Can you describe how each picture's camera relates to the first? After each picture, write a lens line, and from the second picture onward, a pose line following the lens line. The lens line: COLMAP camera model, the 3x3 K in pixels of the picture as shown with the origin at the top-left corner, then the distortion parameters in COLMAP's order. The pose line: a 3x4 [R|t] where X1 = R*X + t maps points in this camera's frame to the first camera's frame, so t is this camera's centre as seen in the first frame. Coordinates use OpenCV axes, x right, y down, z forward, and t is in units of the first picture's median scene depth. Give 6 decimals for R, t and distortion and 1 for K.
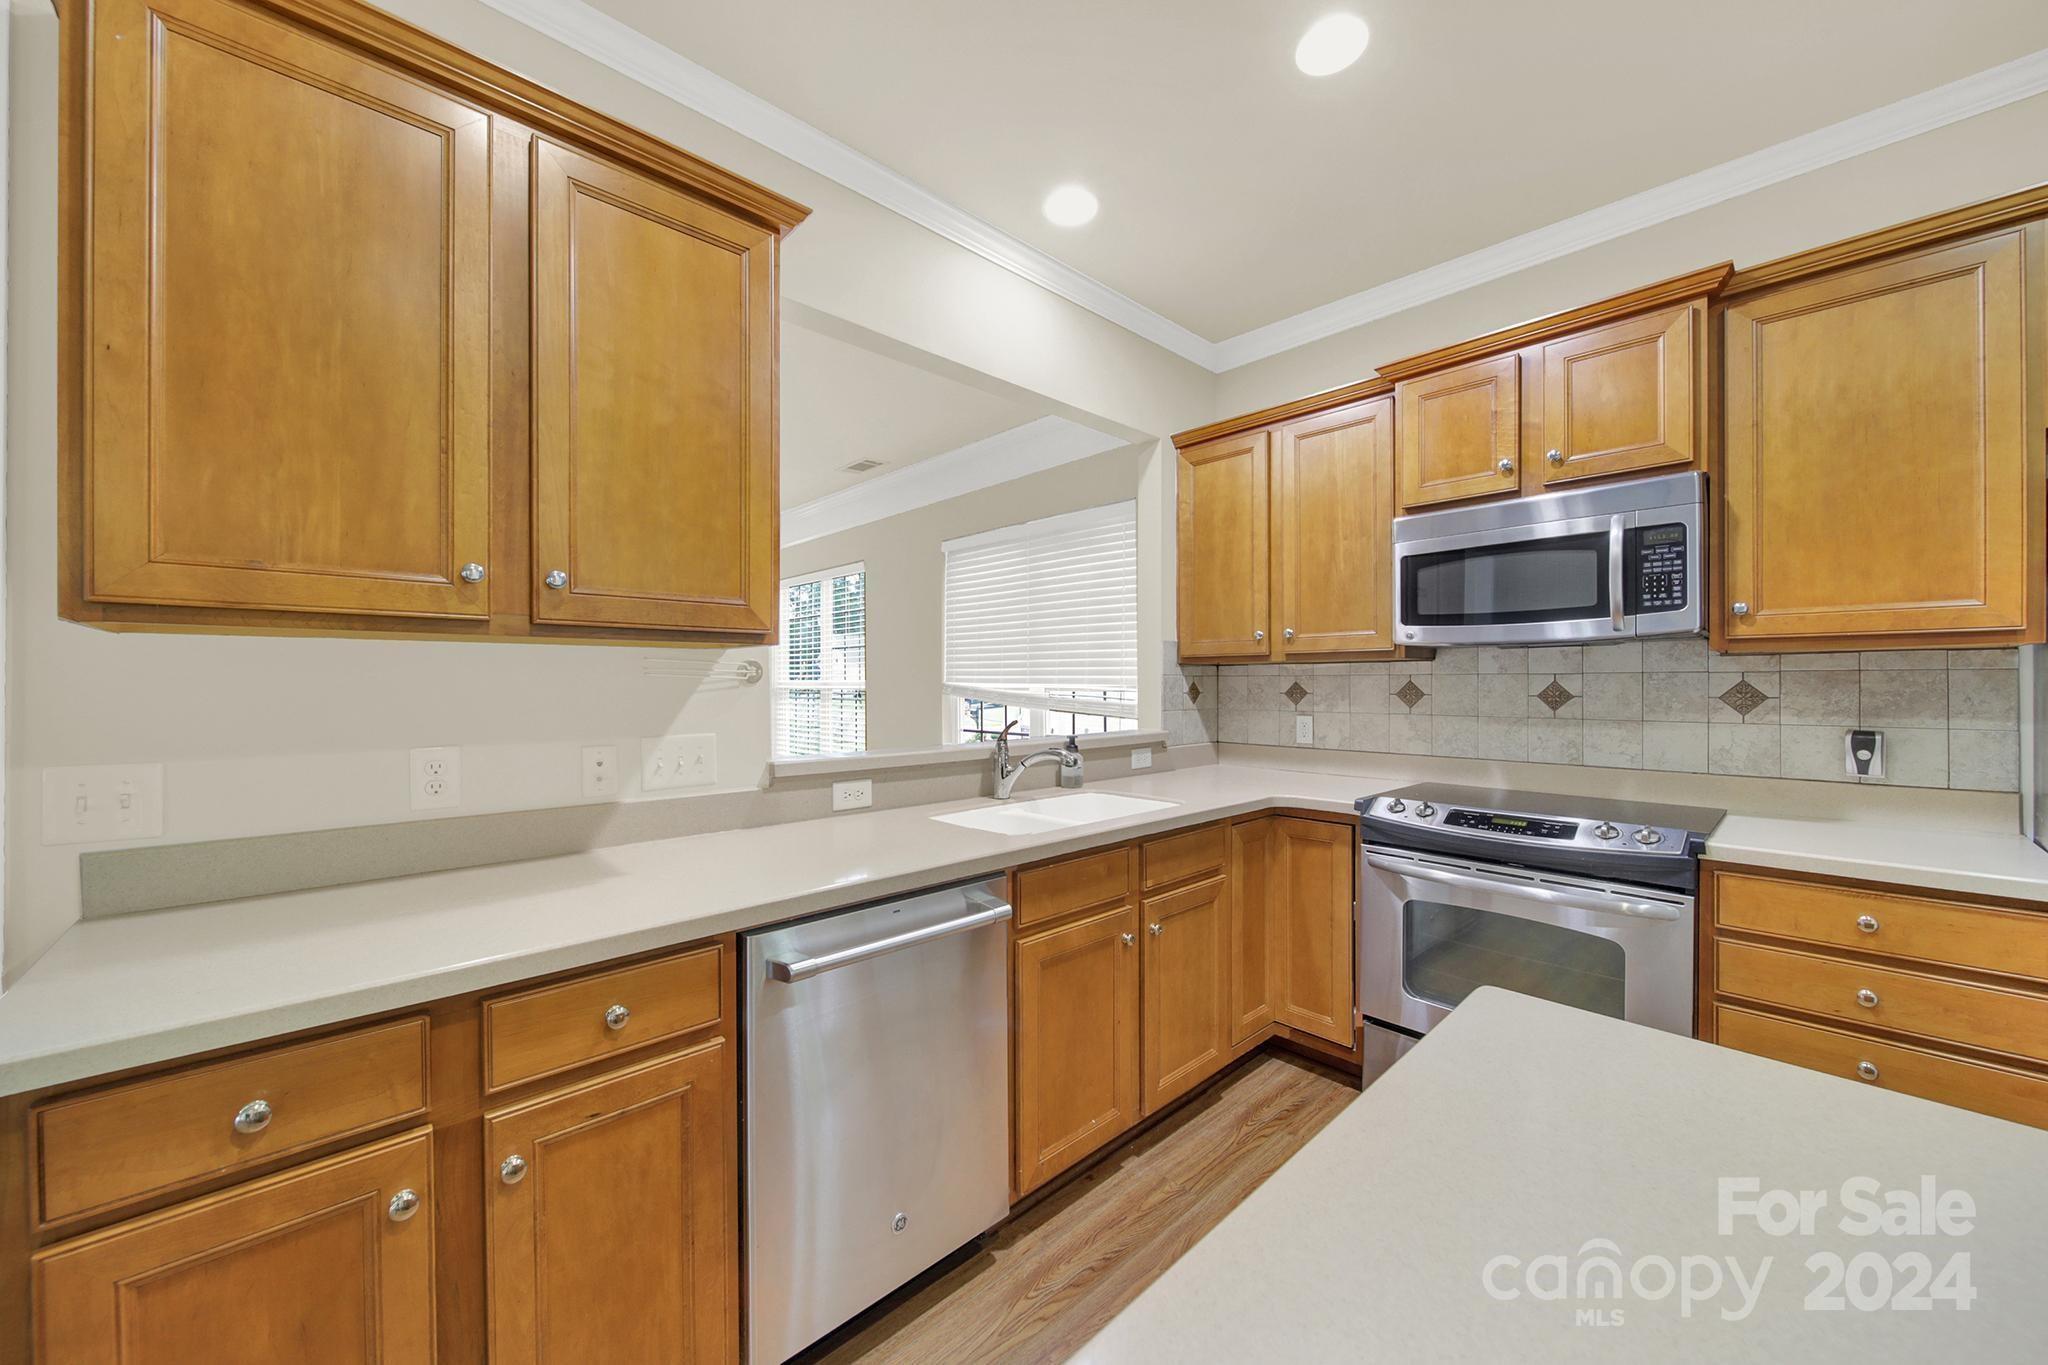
lens RADIAL K [[743.9, 0, 1031.3], [0, 743.9, 682.1], [0, 0, 1]] dist [-0.001139, -0.000103]
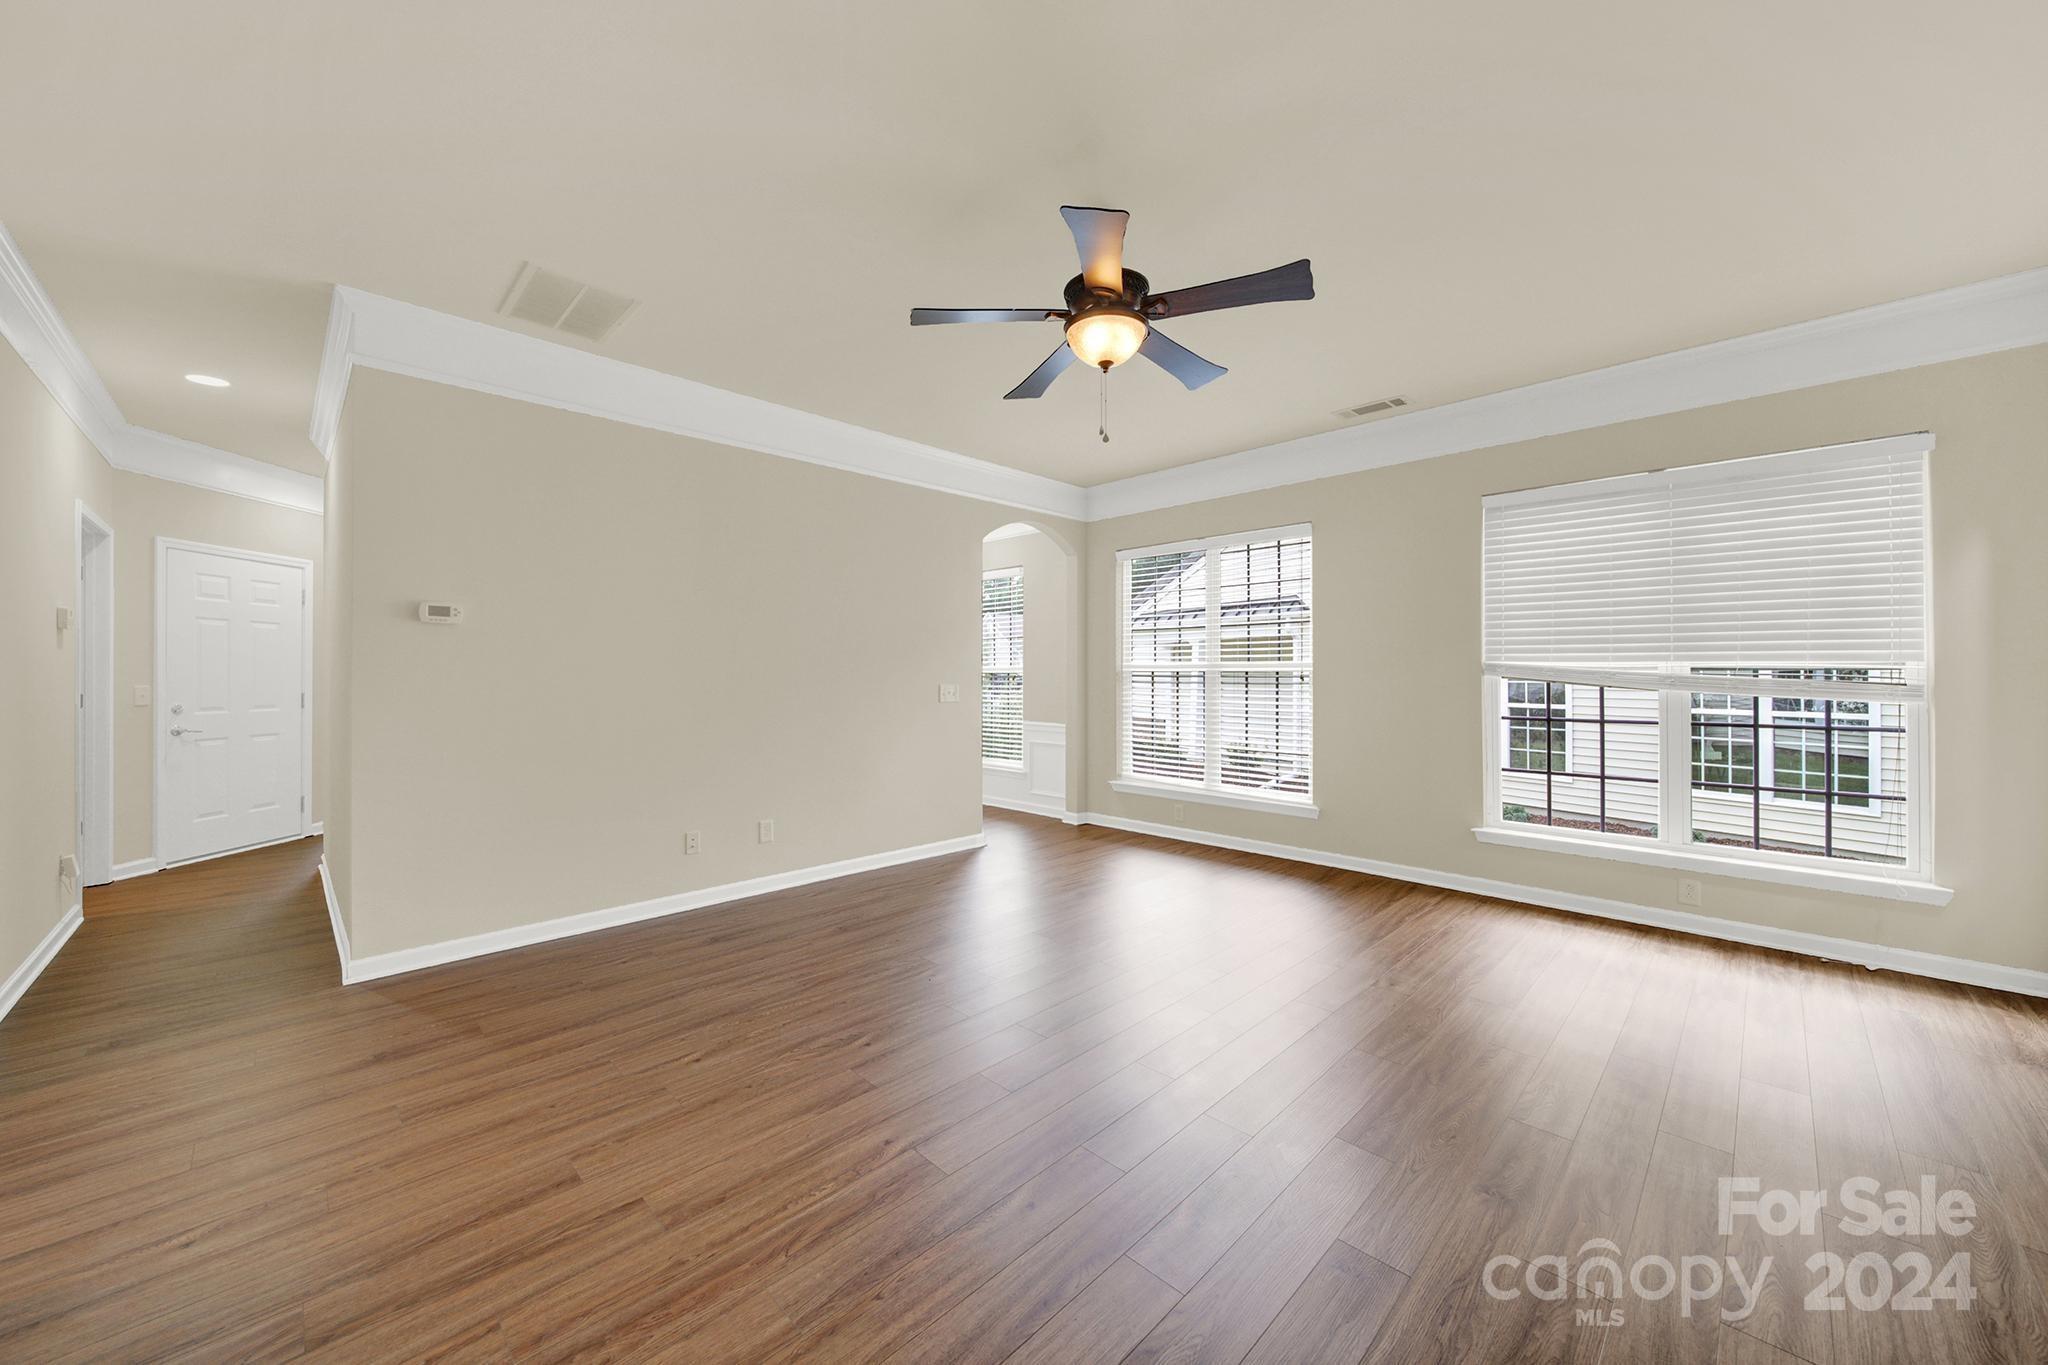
lens RADIAL K [[751.0, 0, 1023.2], [0, 751.0, 675.2], [0, 0, 1]] dist [-0.000592, -0.000062]
pose [[0.999875, 0.003850, 0.015308, -1.318856], [-0.003846, 0.999993, -0.000243, 0.036182], [-0.015309, 0.000184, 0.999883, 0.298496]]
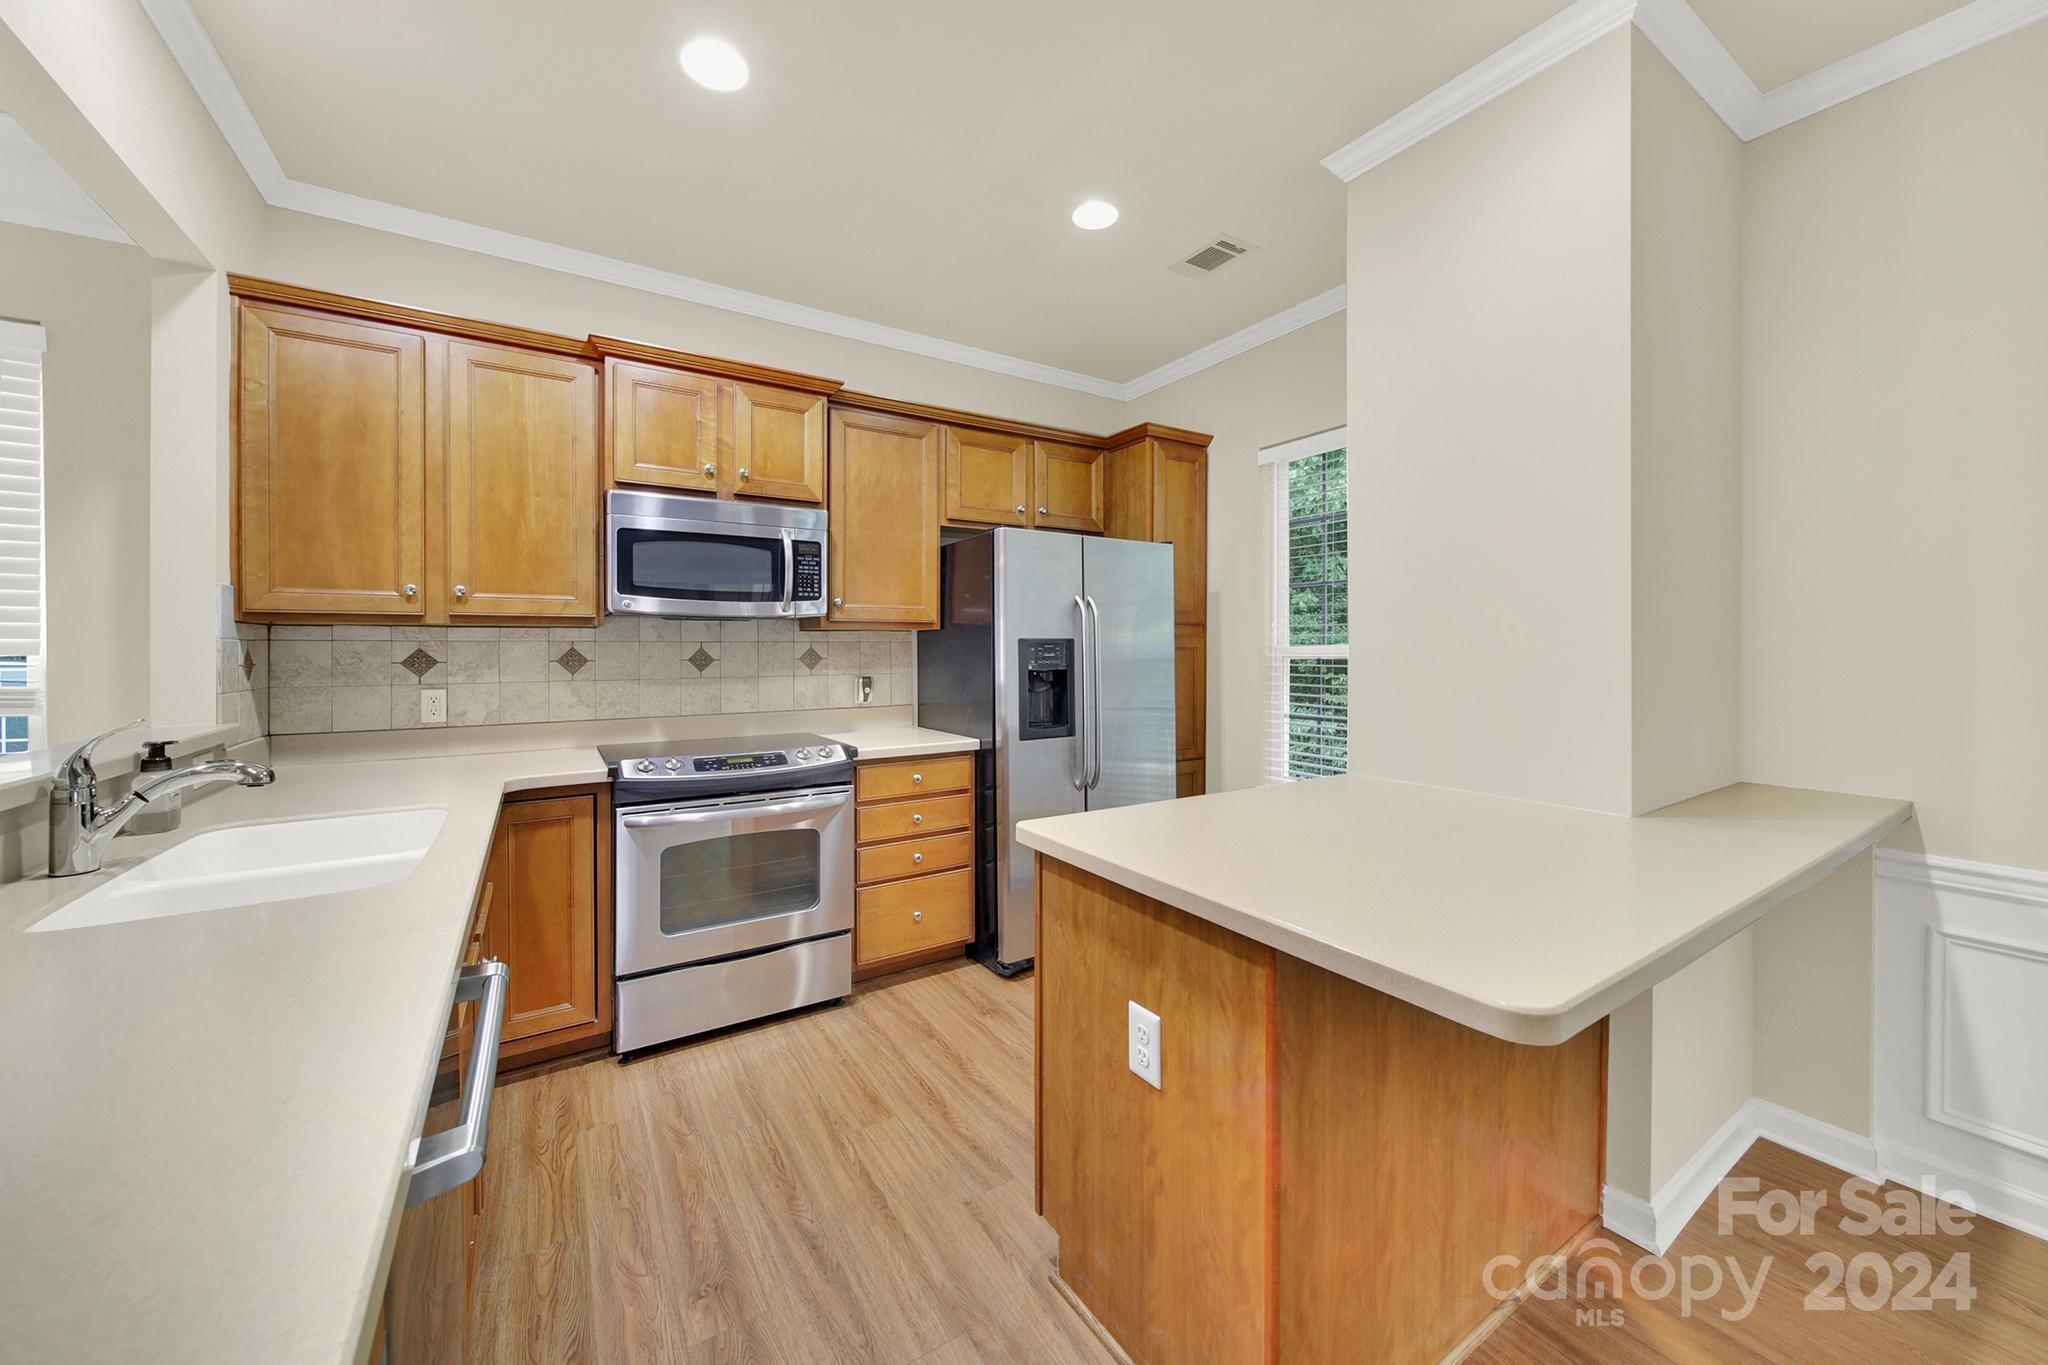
lens RADIAL K [[750.3, 0, 1021.2], [0, 750.3, 647.9], [0, 0, 1]] dist [-0.001518, -0.000344]
pose [[0.188562, 0.000099, 0.982061, -0.420943], [0.000895, 1.000000, -0.000272, -0.000333], [-0.982061, 0.000930, 0.188562, 0.248656]]
